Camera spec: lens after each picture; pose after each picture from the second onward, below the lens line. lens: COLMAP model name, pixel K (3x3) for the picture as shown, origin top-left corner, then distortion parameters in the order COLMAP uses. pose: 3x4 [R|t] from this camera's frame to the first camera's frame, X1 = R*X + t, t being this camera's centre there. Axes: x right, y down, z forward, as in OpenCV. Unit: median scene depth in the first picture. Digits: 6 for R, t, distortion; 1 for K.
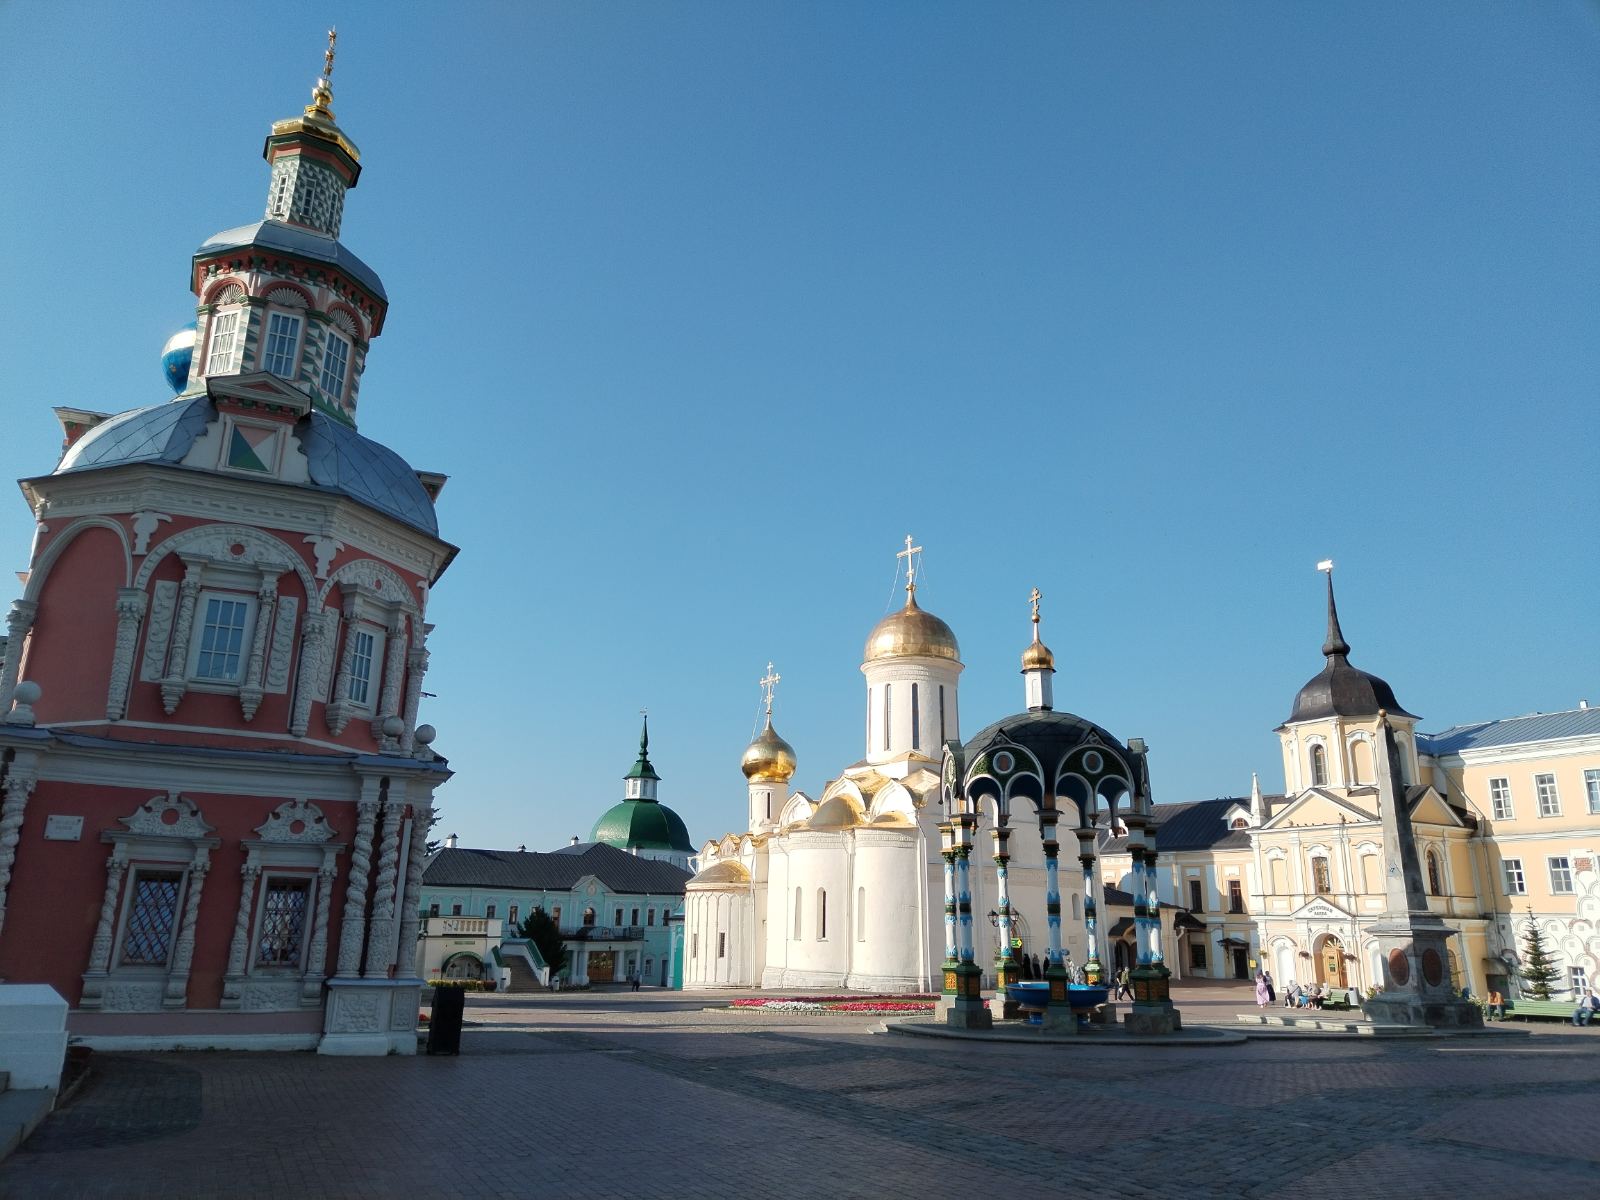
lens RADIAL K [[1168.2, 0, 803.8], [0, 1168.2, 596.0], [0, 0, 1]] dist [0.029433, -0.028490]
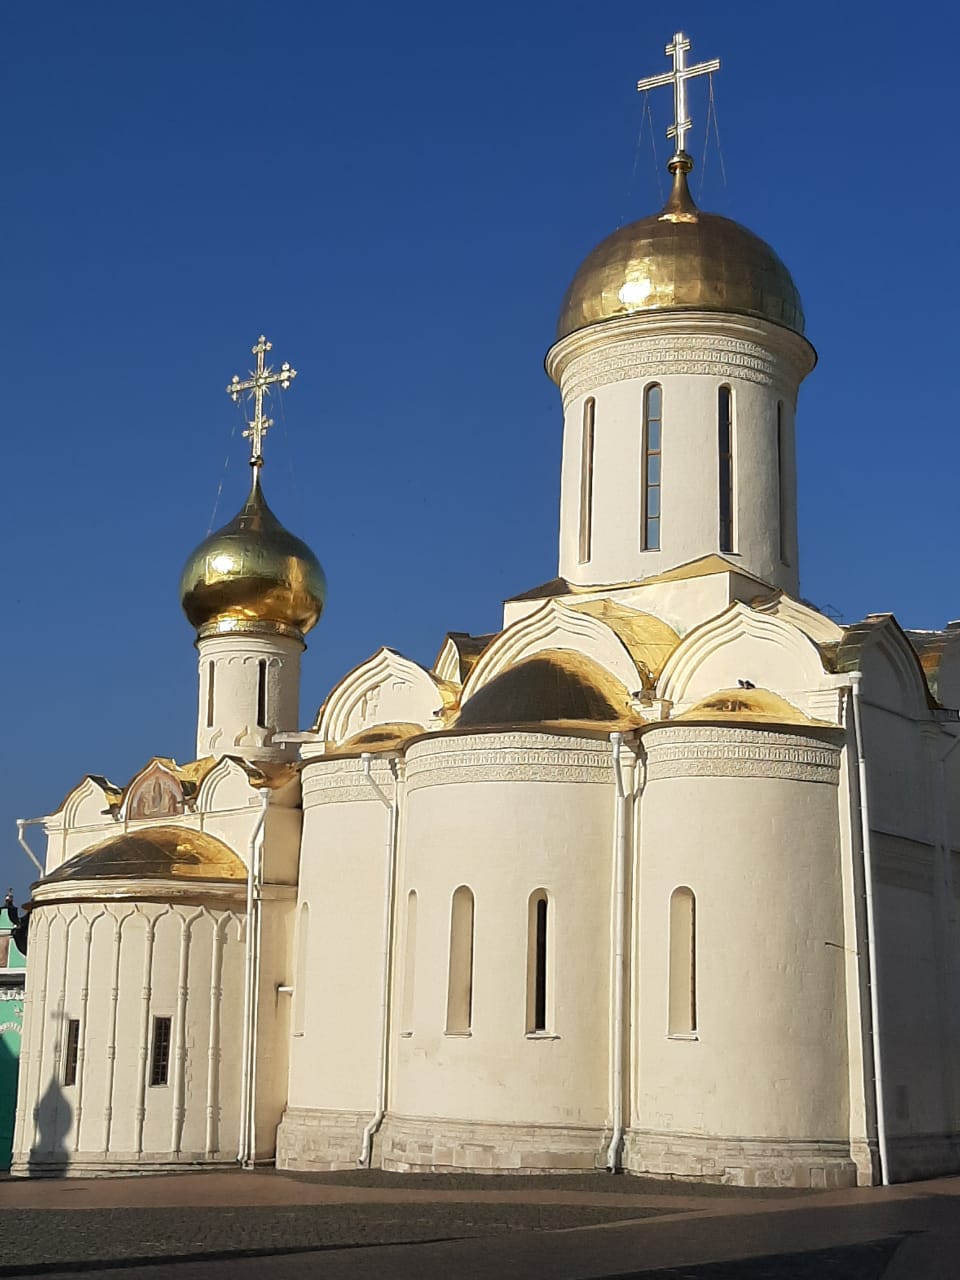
lens RADIAL K [[1806.3, 0, 491.5], [0, 1806.3, 651.8], [0, 0, 1]] dist [0.067753, 0.000000]
pose [[0.942591, 0.075349, 0.325338, -0.201600], [-0.098732, 0.993540, 0.055945, 0.166873], [-0.319021, -0.084855, 0.943941, 0.557720]]
